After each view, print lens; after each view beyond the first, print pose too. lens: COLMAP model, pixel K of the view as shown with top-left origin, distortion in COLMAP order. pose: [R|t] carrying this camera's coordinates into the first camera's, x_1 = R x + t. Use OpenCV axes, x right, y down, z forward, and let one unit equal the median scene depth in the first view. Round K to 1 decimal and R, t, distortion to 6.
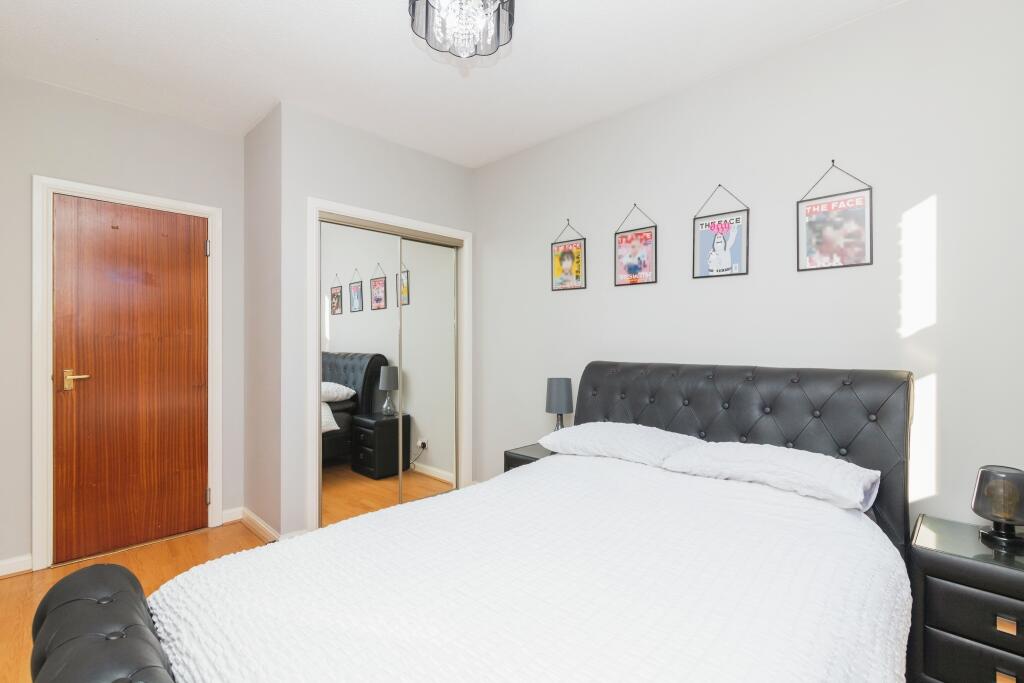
lens RADIAL K [[464.6, 0, 513.6], [0, 464.6, 343.8], [0, 0, 1]] dist [0.003084, 0.000965]
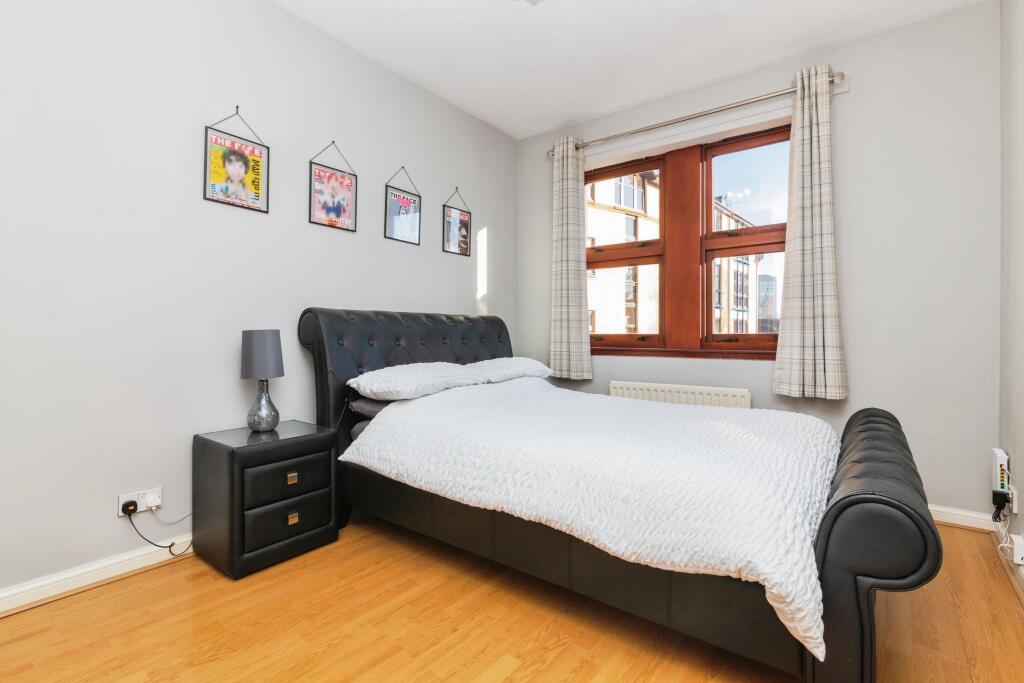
lens RADIAL K [[464.6, 0, 513.6], [0, 464.6, 343.8], [0, 0, 1]] dist [0.003084, 0.000965]
pose [[-0.118775, -0.020815, 0.992703, -0.713186], [0.002942, 0.999768, 0.021315, 0.087474], [-0.992917, 0.005453, -0.118686, 0.744663]]
